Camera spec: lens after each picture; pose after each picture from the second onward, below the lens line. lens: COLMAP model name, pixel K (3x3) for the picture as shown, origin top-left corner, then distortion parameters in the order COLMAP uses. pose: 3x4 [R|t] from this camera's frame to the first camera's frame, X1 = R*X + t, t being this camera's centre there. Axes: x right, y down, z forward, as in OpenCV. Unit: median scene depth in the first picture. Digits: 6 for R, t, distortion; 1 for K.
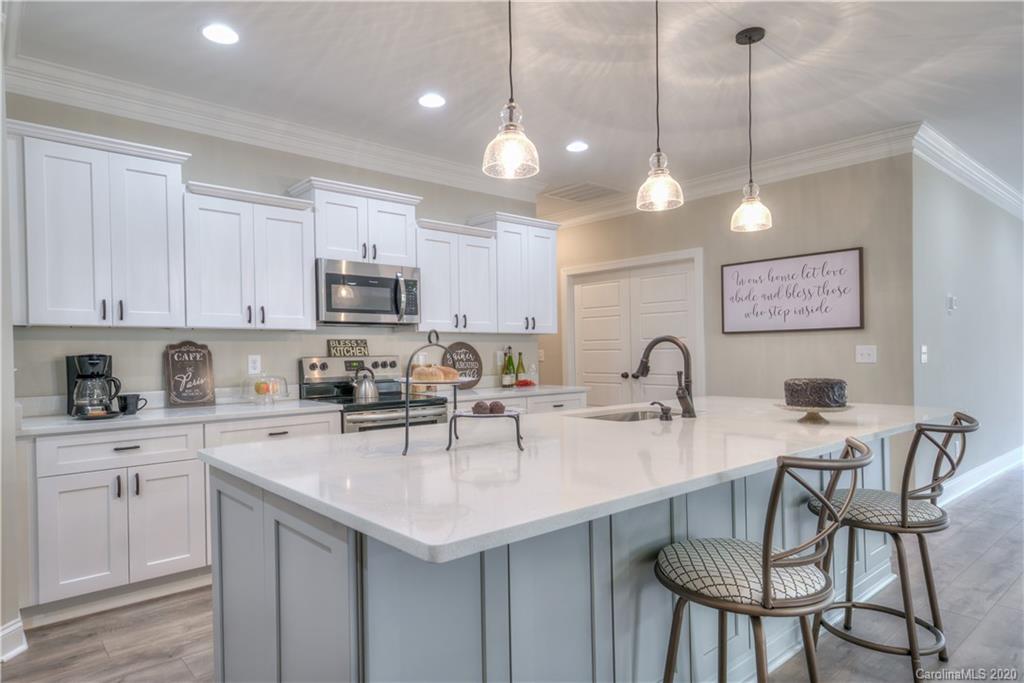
lens RADIAL K [[597.4, 0, 512.0], [0, 597.4, 341.5], [0, 0, 1]] dist [-0.001681, -0.000027]
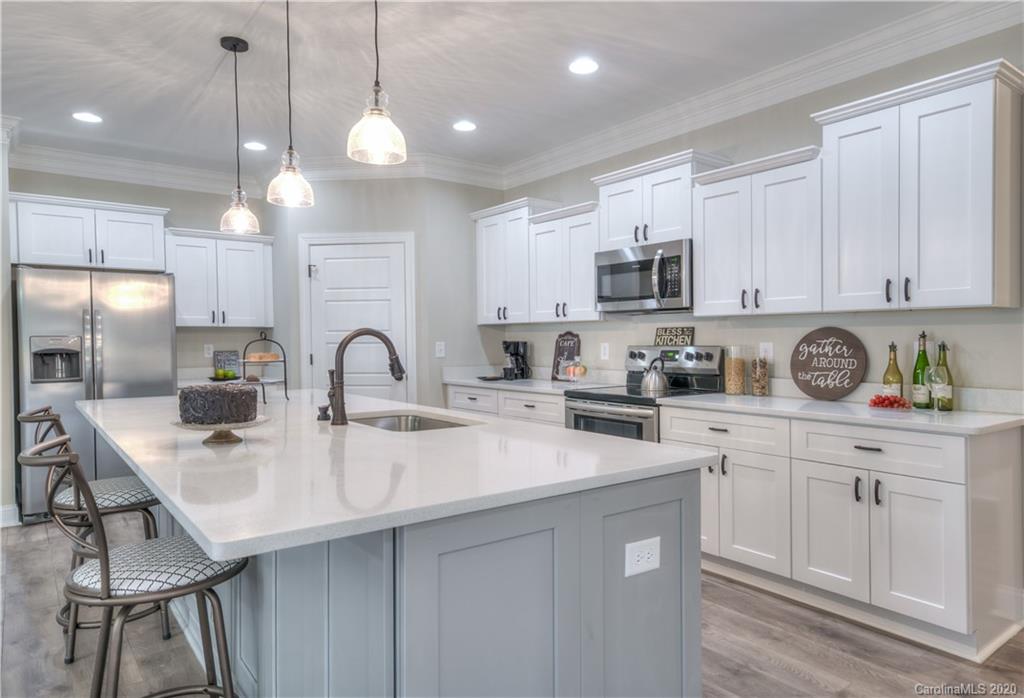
lens RADIAL K [[625.4, 0, 512.0], [0, 625.4, 349.0], [0, 0, 1]] dist [0.018021, -0.000184]
pose [[-0.056971, 0.024122, -0.998084, 0.743812], [0.018721, 0.999558, 0.023089, 0.003086], [0.998200, -0.017370, -0.057398, 0.843809]]
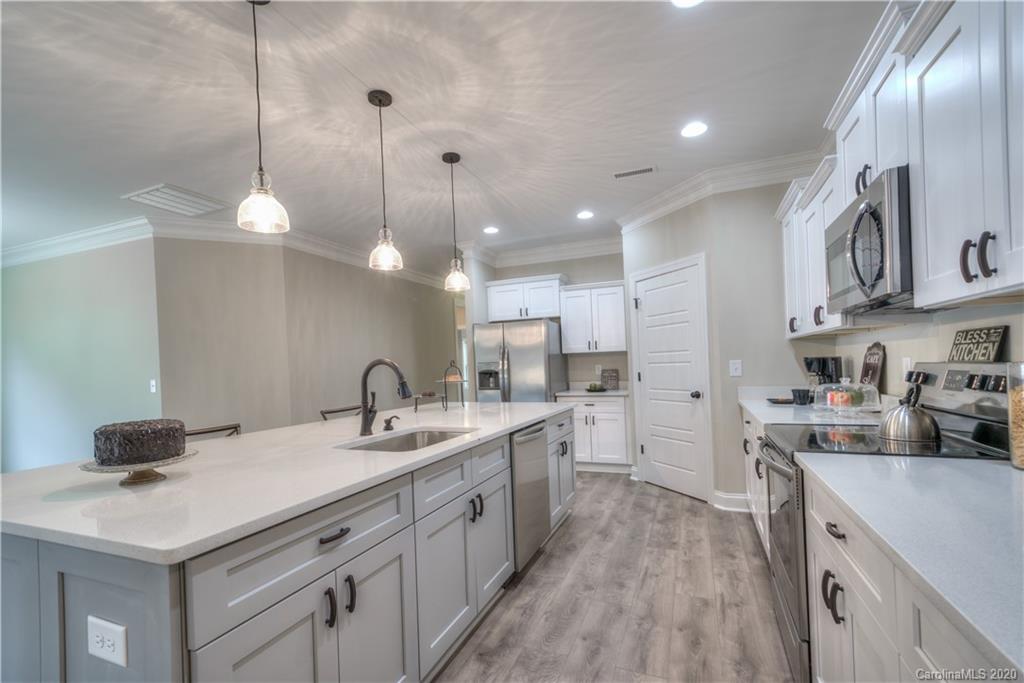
lens RADIAL K [[454.2, 0, 527.7], [0, 454.2, 370.6], [0, 0, 1]] dist [0.016660, -0.000220]
pose [[-0.878337, 0.042871, -0.476117, 0.262900], [0.046291, 0.998918, 0.004548, 0.013445], [0.475796, -0.018045, -0.879370, 1.219560]]
